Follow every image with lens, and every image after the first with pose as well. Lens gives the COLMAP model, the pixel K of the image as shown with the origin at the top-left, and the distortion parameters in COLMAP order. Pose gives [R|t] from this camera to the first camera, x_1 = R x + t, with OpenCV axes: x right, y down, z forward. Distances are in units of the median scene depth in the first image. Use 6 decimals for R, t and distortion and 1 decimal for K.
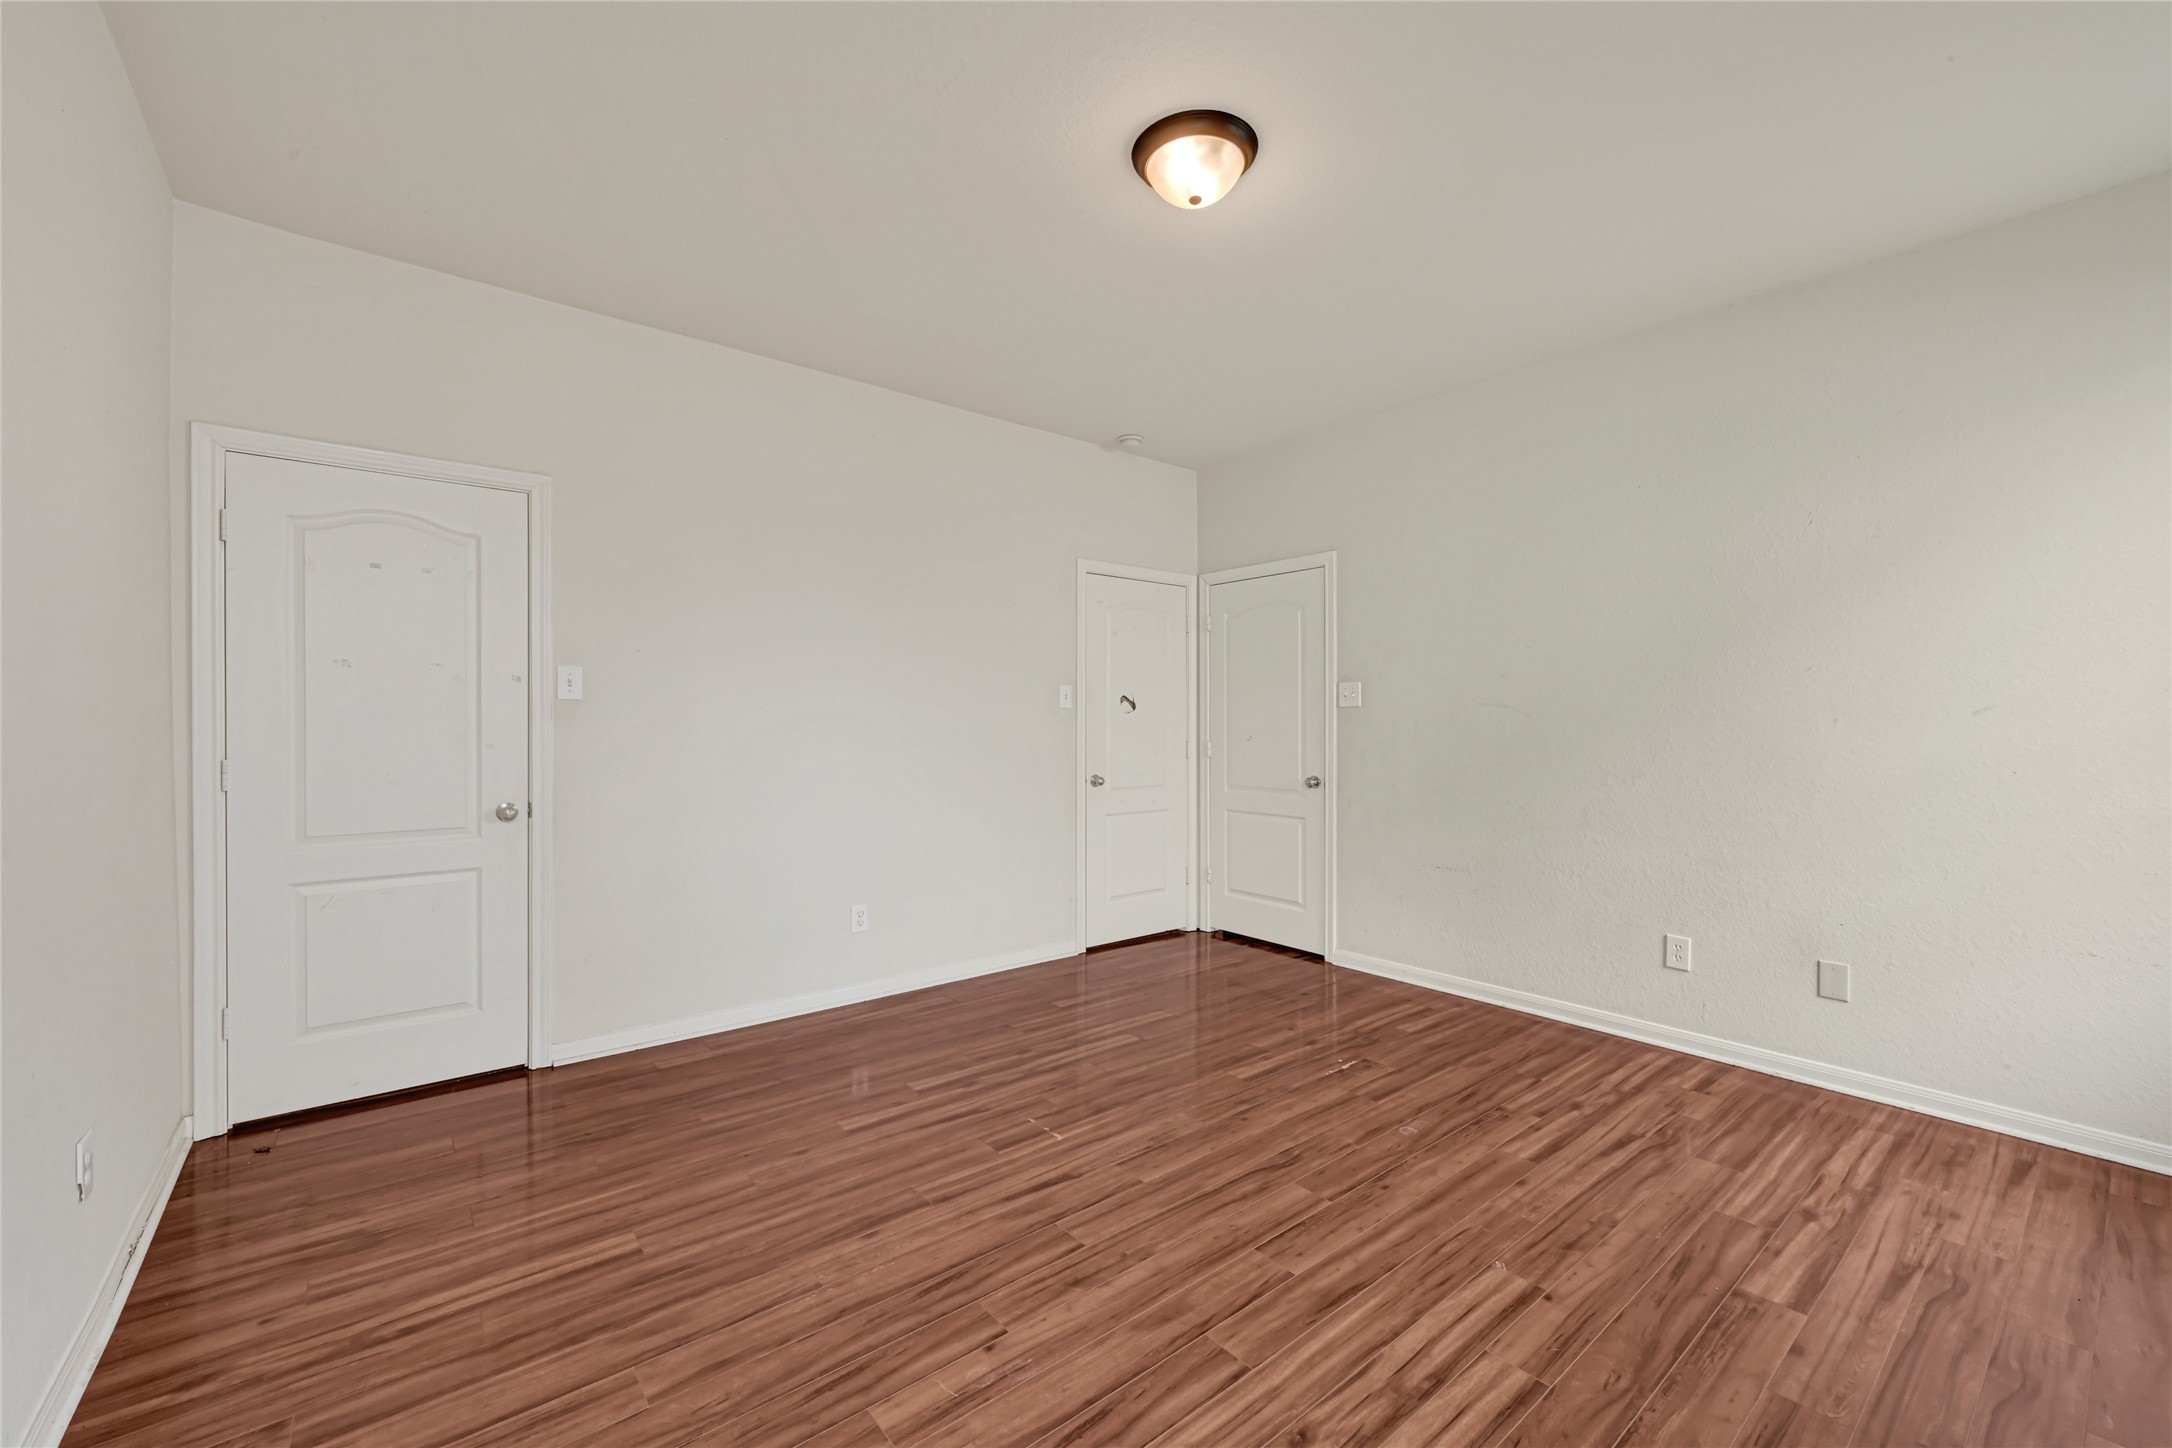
lens RADIAL K [[861.9, 0, 1078.5], [0, 861.9, 722.0], [0, 0, 1]] dist [-0.004621, 0.000337]
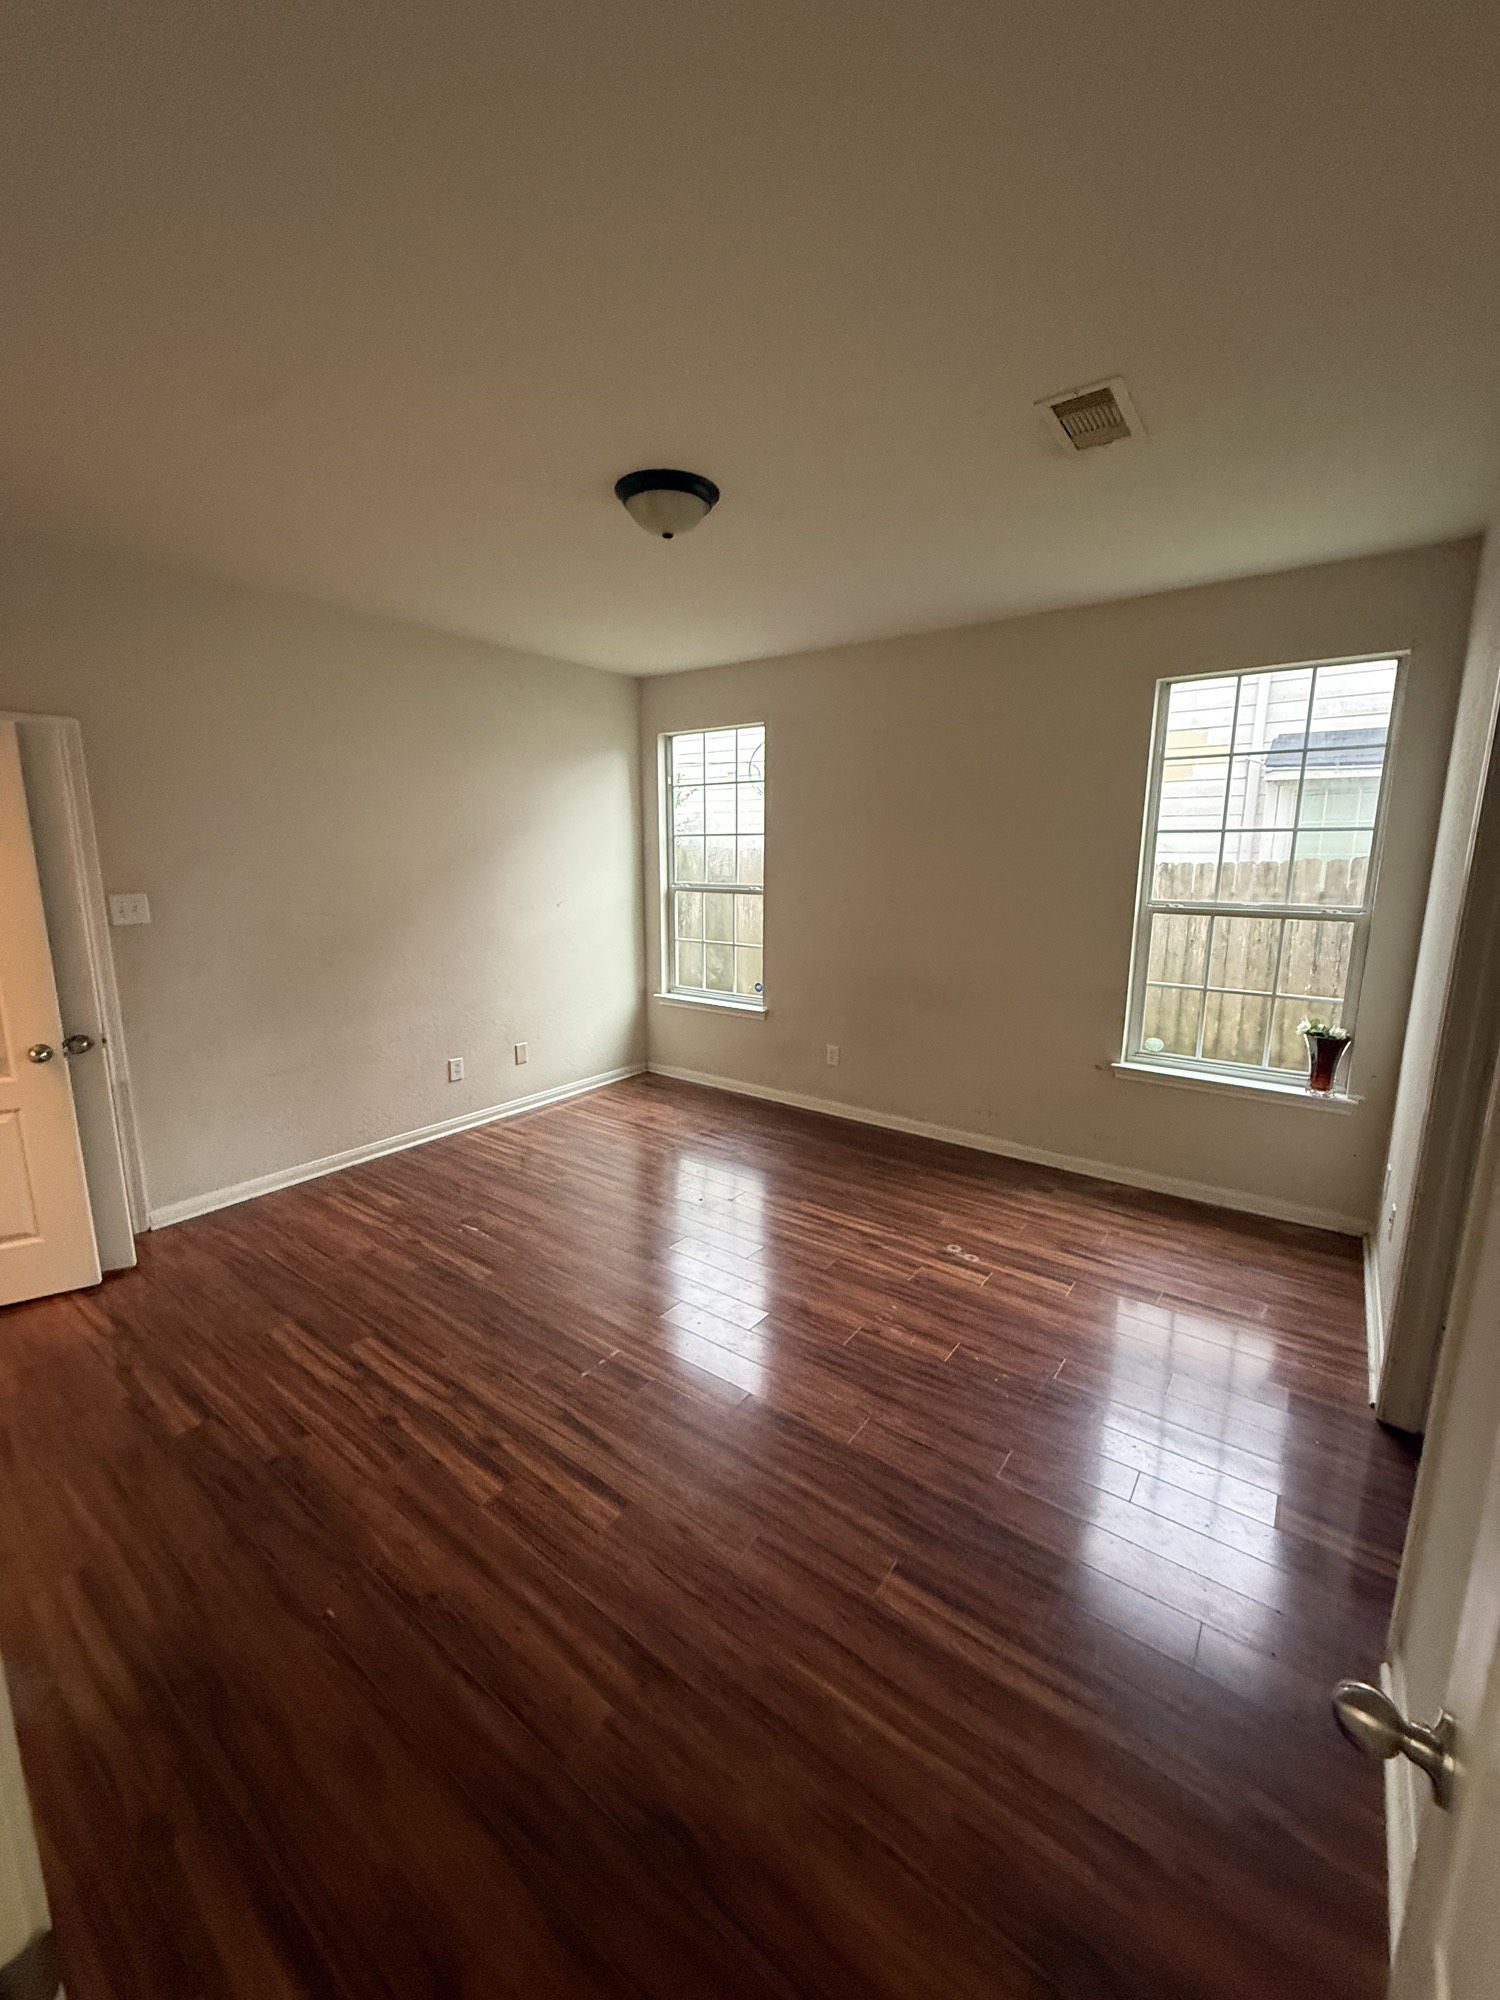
lens RADIAL K [[803.3, 0, 750.8], [0, 803.3, 992.6], [0, 0, 1]] dist [0.000737, 0.000040]
pose [[-0.254130, -0.181461, 0.949995, -0.828690], [-0.005091, 0.982479, 0.186304, -0.144794], [-0.967157, 0.042509, -0.250601, 0.917251]]
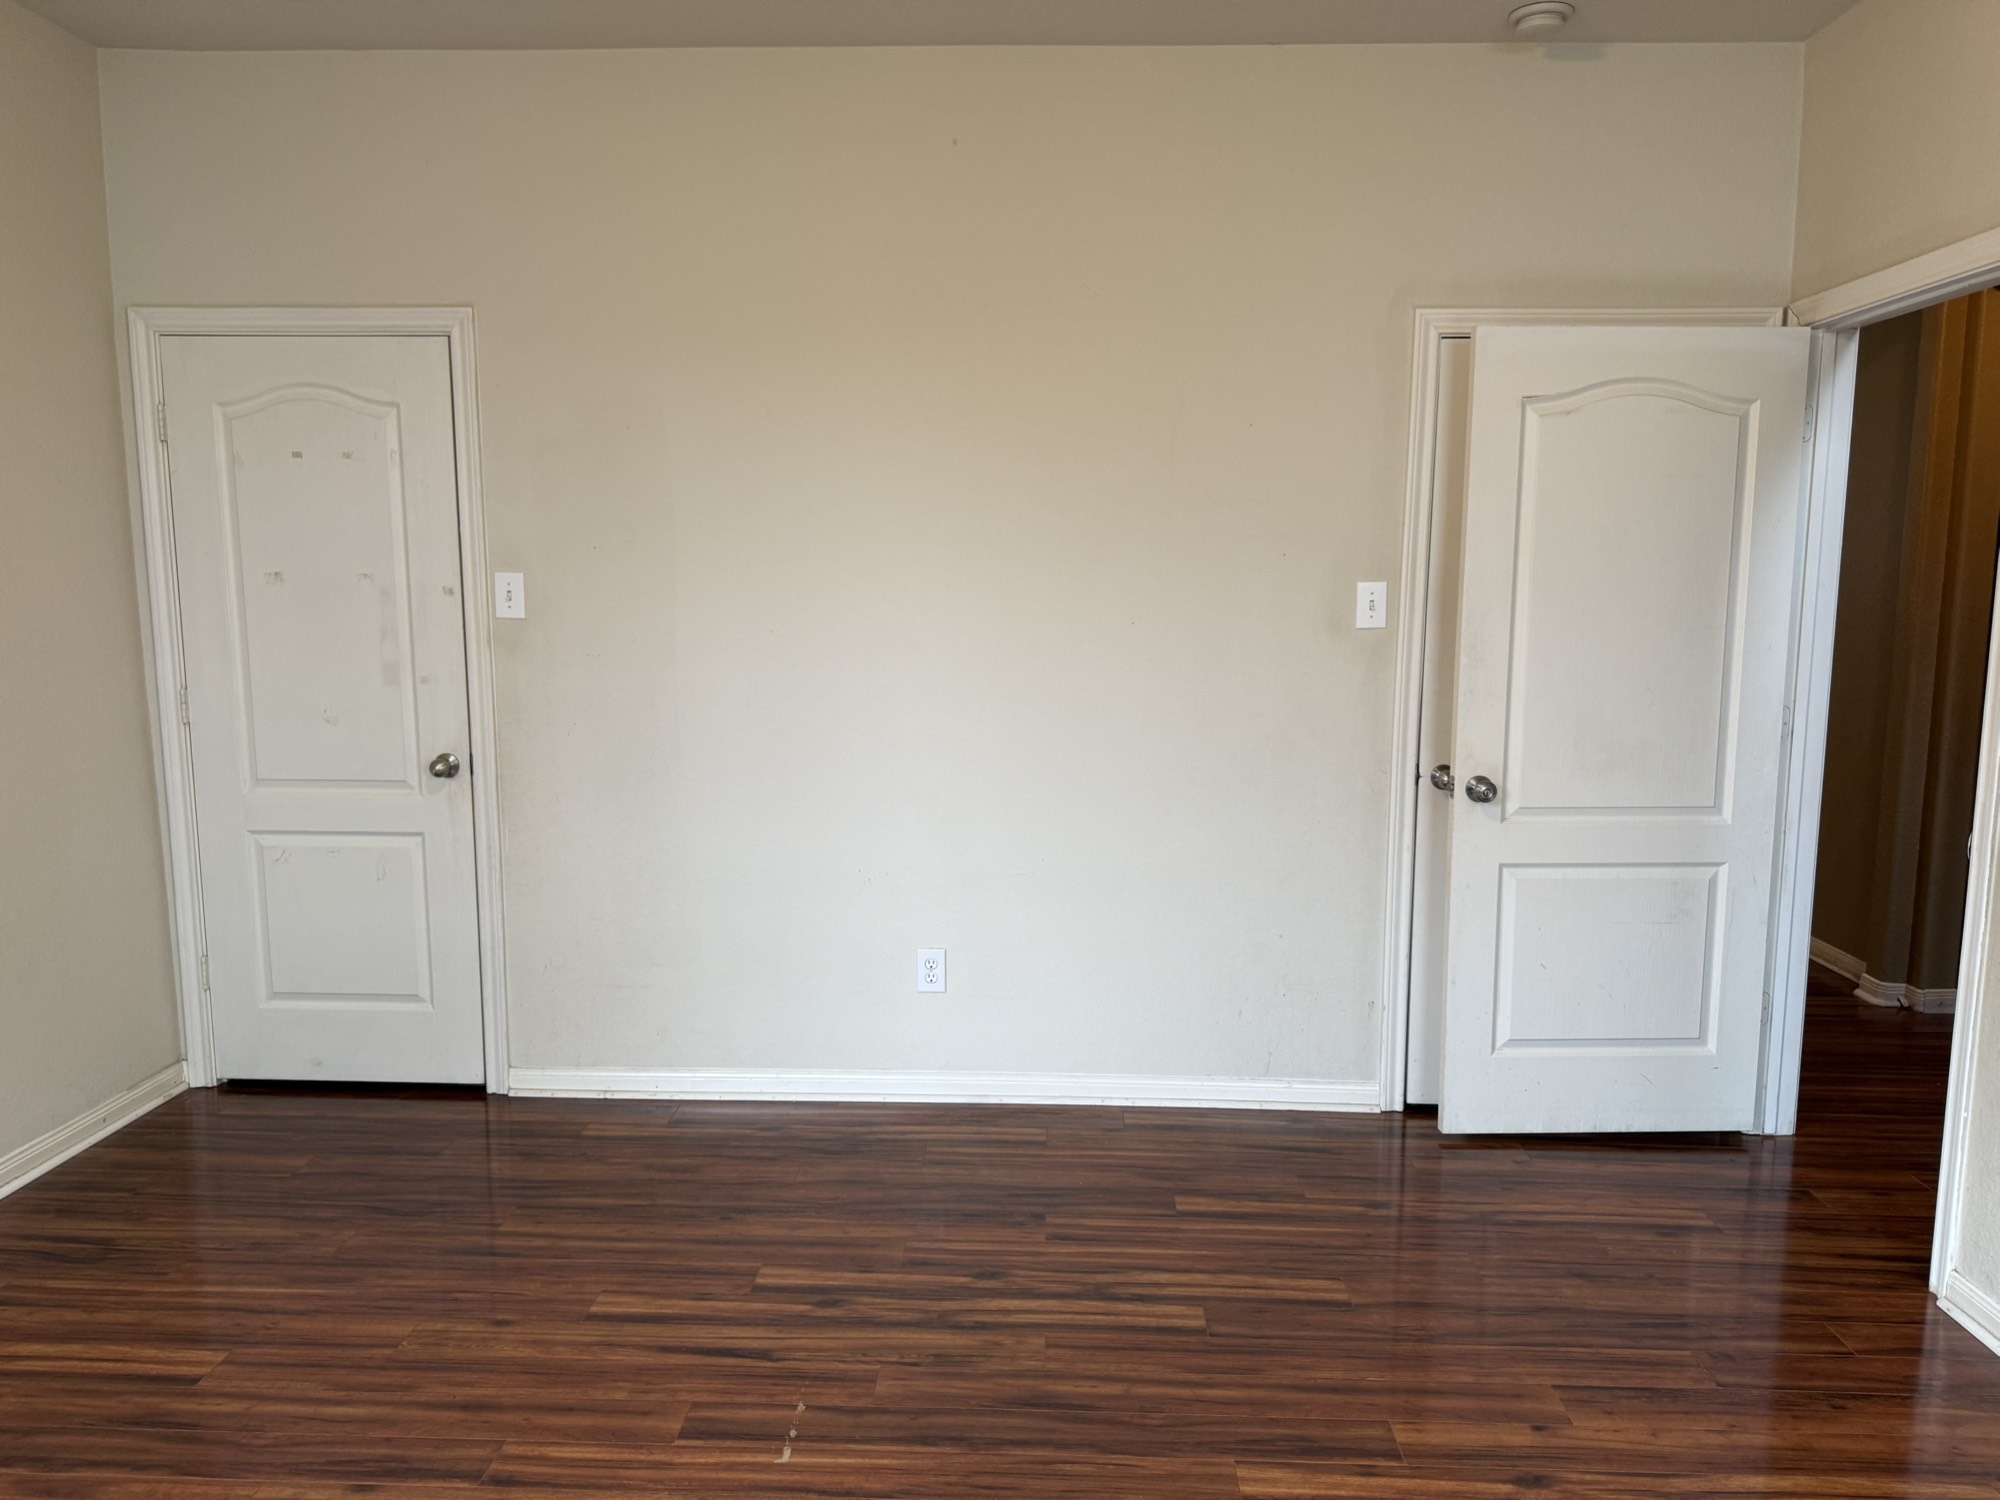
lens RADIAL K [[1394.8, 0, 1001.6], [0, 1394.8, 756.6], [0, 0, 1]] dist [0.021539, -0.029079]
pose [[0.758477, 0.090632, -0.645367, 0.534354], [-0.005361, 0.991117, 0.132887, -0.074266], [0.651678, -0.097332, 0.752225, 0.389048]]
